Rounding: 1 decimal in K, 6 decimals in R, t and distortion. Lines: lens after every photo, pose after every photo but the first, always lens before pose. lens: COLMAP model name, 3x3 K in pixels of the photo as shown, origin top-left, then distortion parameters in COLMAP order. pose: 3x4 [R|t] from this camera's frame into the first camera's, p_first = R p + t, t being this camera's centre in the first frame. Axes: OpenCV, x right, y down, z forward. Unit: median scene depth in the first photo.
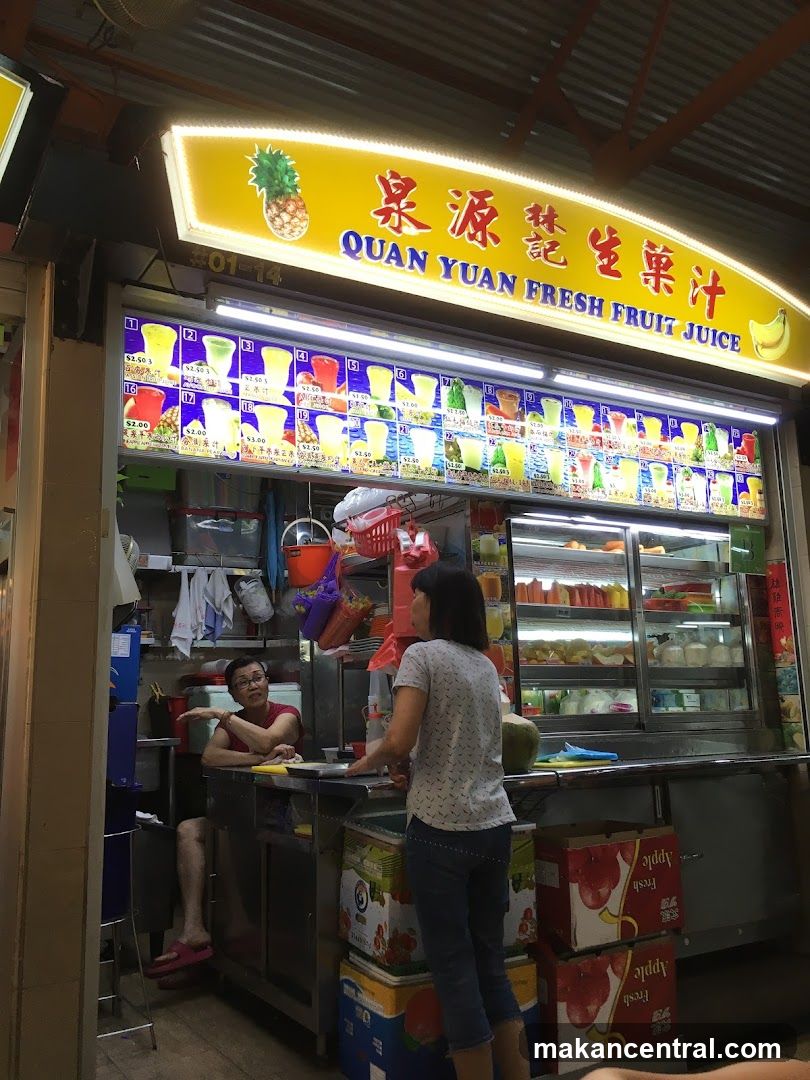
lens RADIAL K [[913.6, 0, 405.0], [0, 913.6, 540.0], [0, 0, 1]] dist [0.046038, -0.001604]
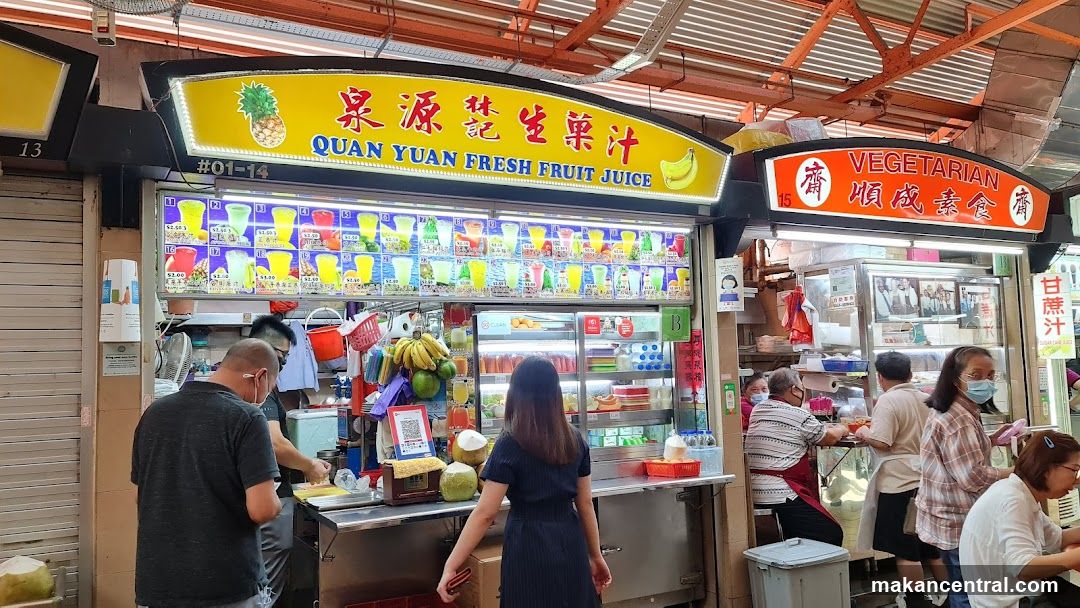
lens RADIAL K [[783.6, 0, 533.0], [0, 783.6, 316.1], [0, 0, 1]] dist [0.039945, -0.003908]
pose [[0.999454, -0.004906, -0.032678, 0.265385], [0.008578, 0.993533, 0.113222, -0.171659], [0.031911, -0.113441, 0.993032, -0.184321]]
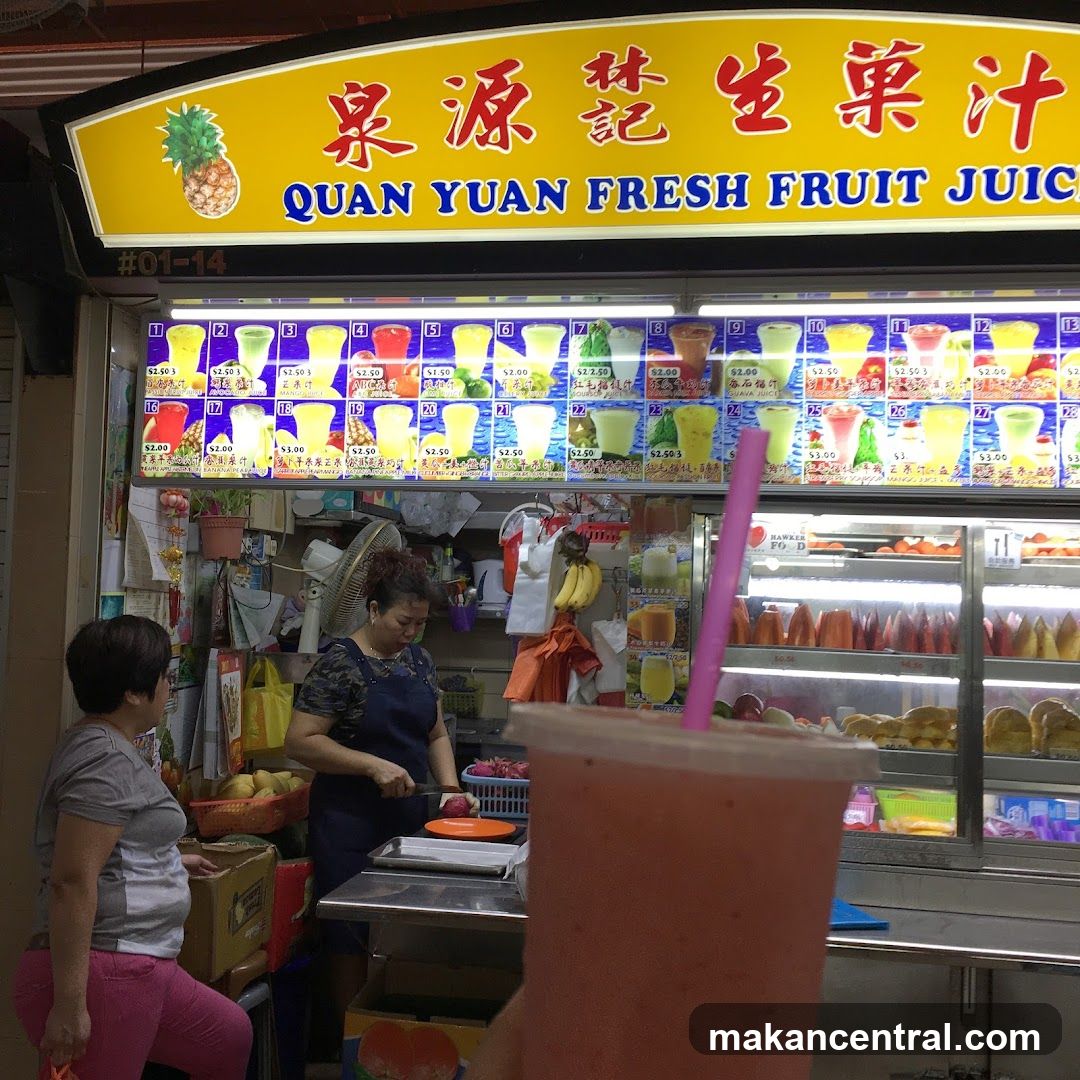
lens RADIAL K [[1220.5, 0, 541.8], [0, 1220.5, 537.1], [0, 0, 1]] dist [0.051162, -0.014957]
pose [[0.768328, 0.018297, -0.639795, 0.656939], [0.060706, 0.993002, 0.101299, -0.120025], [0.637171, -0.116670, 0.761840, 0.282955]]
